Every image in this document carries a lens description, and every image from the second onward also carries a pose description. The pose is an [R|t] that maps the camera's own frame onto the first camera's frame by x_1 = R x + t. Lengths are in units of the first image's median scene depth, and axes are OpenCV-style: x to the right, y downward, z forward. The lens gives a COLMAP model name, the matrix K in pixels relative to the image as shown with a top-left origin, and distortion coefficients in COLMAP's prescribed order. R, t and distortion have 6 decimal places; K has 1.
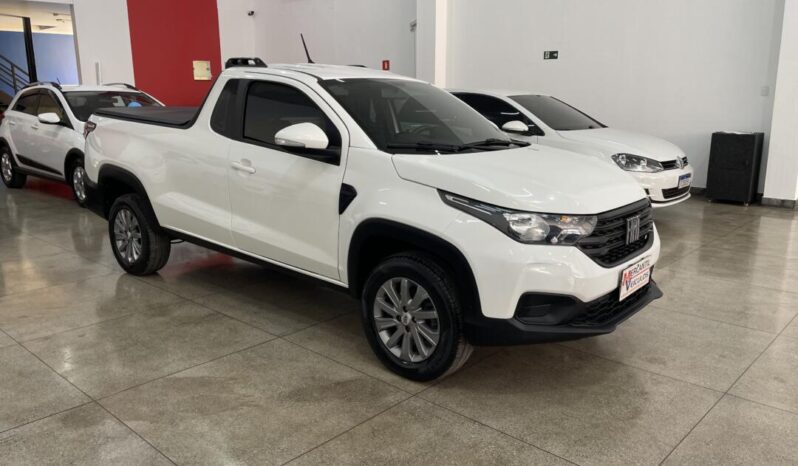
lens RADIAL K [[609.7, 0, 399.0], [0, 609.7, 233.0], [0, 0, 1]] dist [-0.000418, 0.000889]
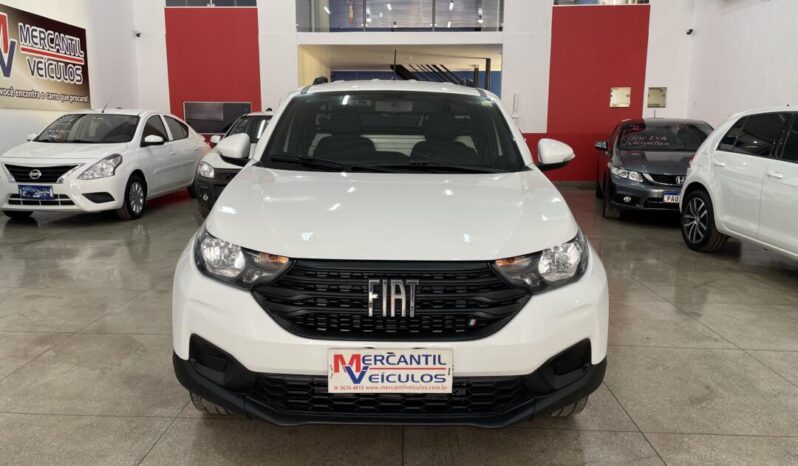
lens RADIAL K [[609.7, 0, 399.0], [0, 609.7, 233.0], [0, 0, 1]] dist [-0.000418, 0.000889]
pose [[0.639780, 0.129562, -0.757558, 0.212127], [-0.169762, 0.985165, 0.025120, -0.021905], [0.749575, 0.112533, 0.652284, 0.141441]]
